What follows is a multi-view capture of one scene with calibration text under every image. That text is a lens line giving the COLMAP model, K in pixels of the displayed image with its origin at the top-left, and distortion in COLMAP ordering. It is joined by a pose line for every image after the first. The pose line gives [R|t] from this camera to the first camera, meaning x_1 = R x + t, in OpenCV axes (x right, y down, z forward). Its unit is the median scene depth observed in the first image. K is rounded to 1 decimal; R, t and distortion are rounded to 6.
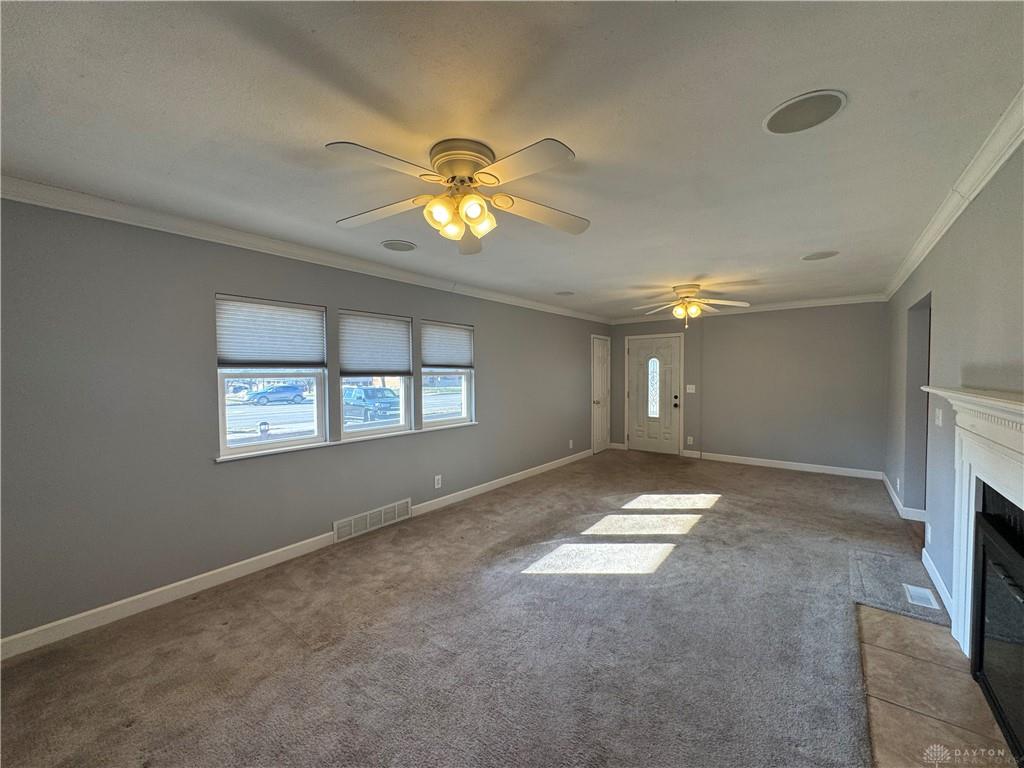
lens RADIAL K [[409.4, 0, 512.0], [0, 409.4, 384.0], [0, 0, 1]] dist [-0.002913, 0.000628]
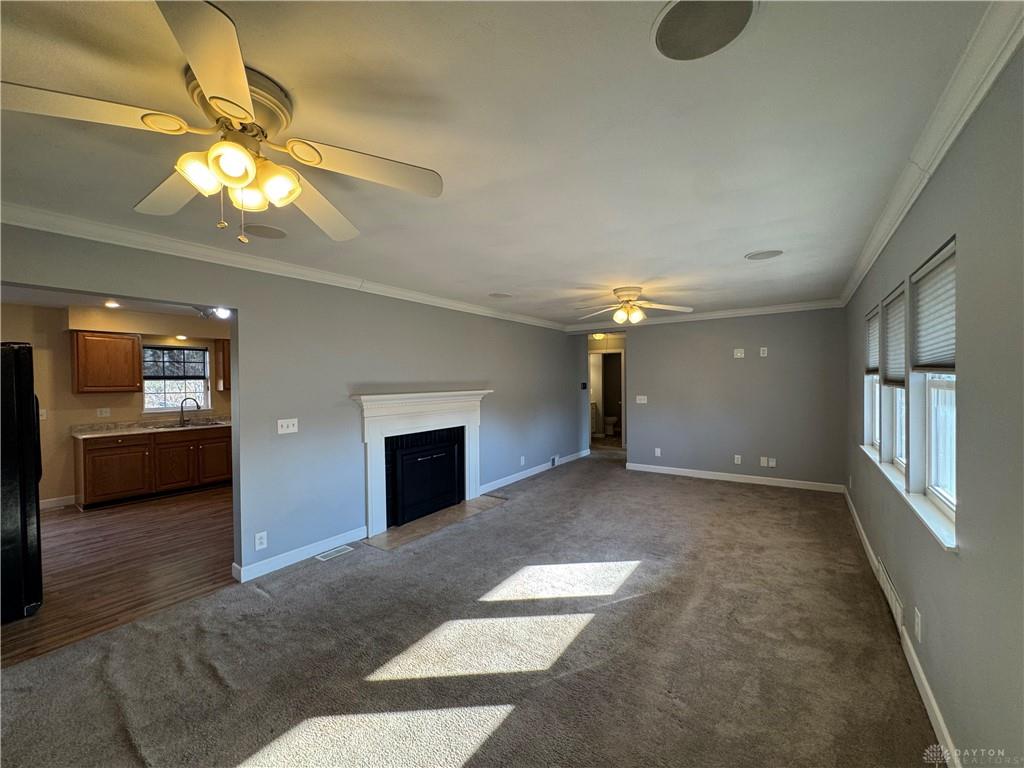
lens RADIAL K [[409.4, 0, 512.0], [0, 409.4, 384.0], [0, 0, 1]] dist [-0.002913, 0.000628]
pose [[-0.998467, 0.018517, -0.052168, 0.247363], [0.016546, 0.999142, 0.037972, -0.043253], [0.052826, 0.037050, -0.997916, 1.228088]]
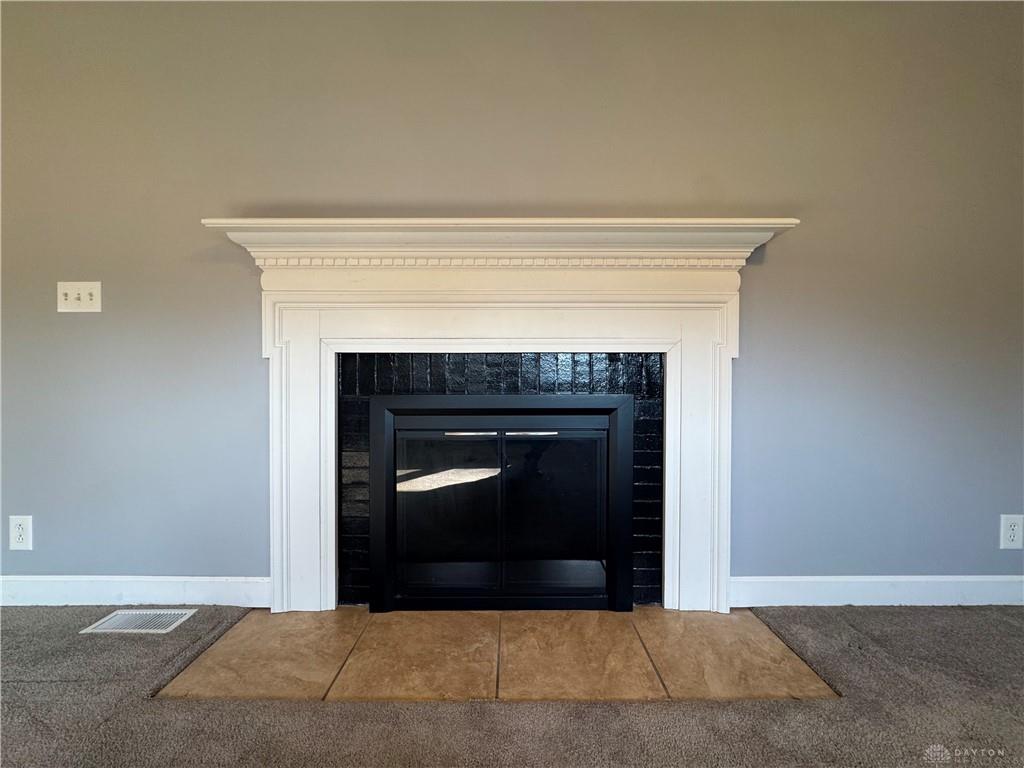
lens RADIAL K [[409.4, 0, 512.0], [0, 409.4, 384.0], [0, 0, 1]] dist [-0.002913, 0.000628]
pose [[-0.616463, 0.000995, 0.787383, 0.146566], [0.024948, 0.999522, 0.018270, 0.110350], [-0.786989, 0.030906, -0.616193, 0.485134]]
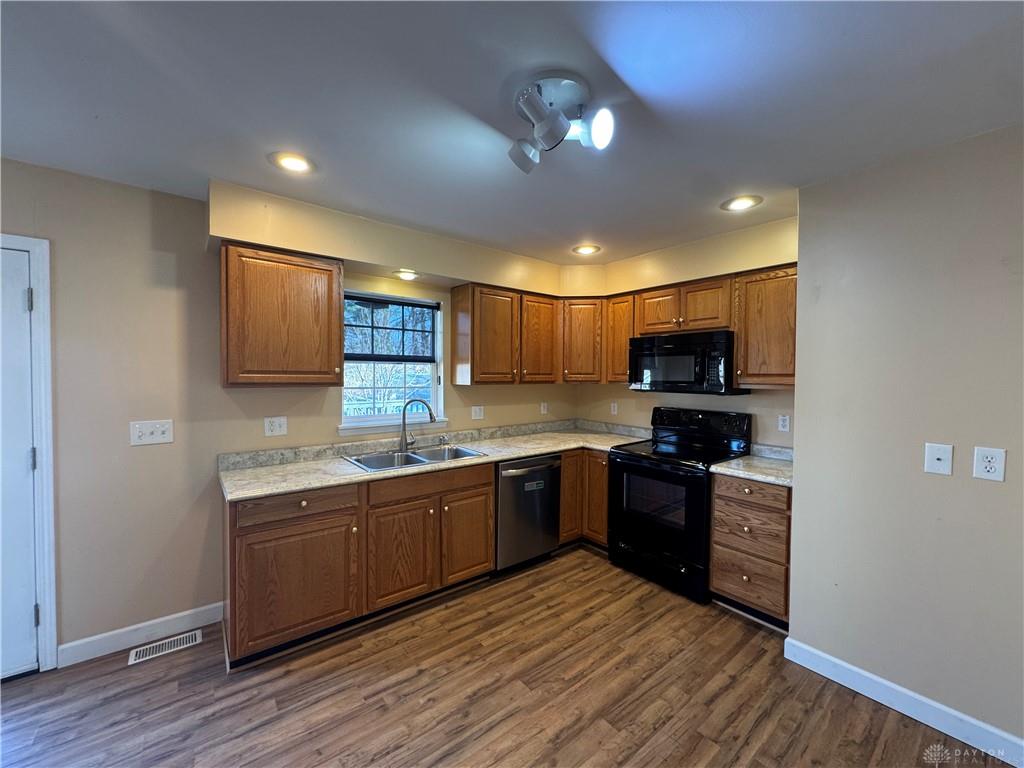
lens RADIAL K [[409.4, 0, 512.0], [0, 409.4, 384.0], [0, 0, 1]] dist [-0.002913, 0.000628]
pose [[-0.973623, -0.008931, 0.227986, 0.842076], [0.002385, 0.998781, 0.049309, -0.024031], [-0.228149, 0.048552, -0.972415, 0.551637]]
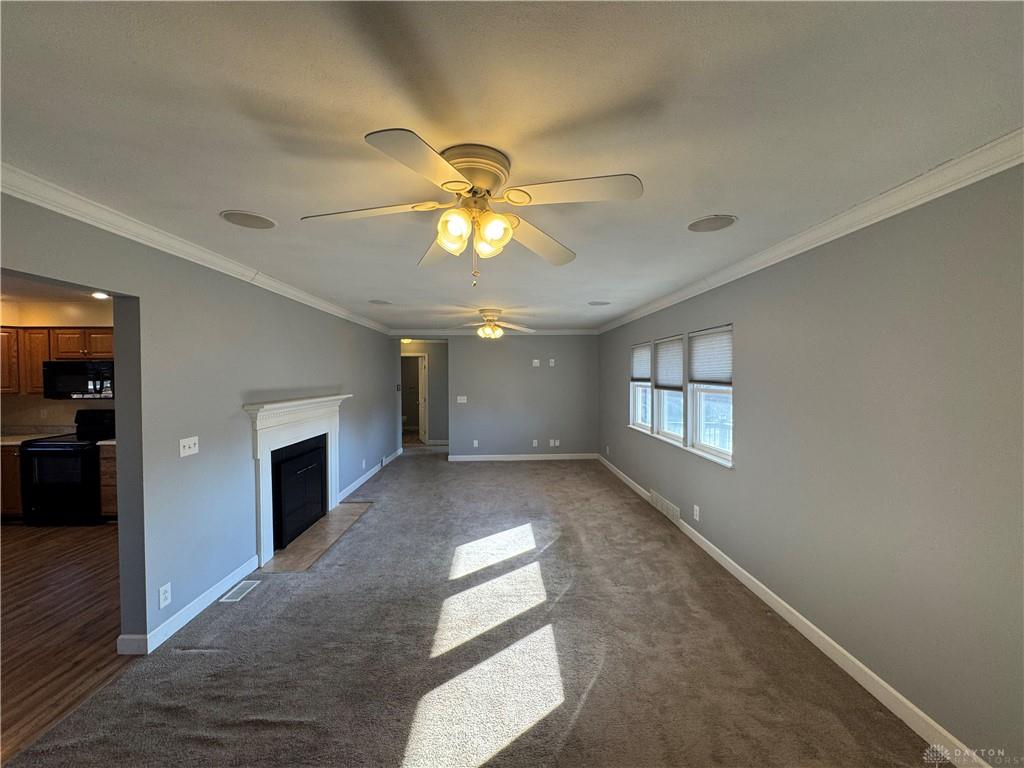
lens RADIAL K [[409.4, 0, 512.0], [0, 409.4, 384.0], [0, 0, 1]] dist [-0.002913, 0.000628]
pose [[-0.766754, 0.022047, -0.641563, 0.595078], [-0.009132, 0.998934, 0.045242, -0.064853], [0.641877, 0.040548, -0.765735, 1.222641]]
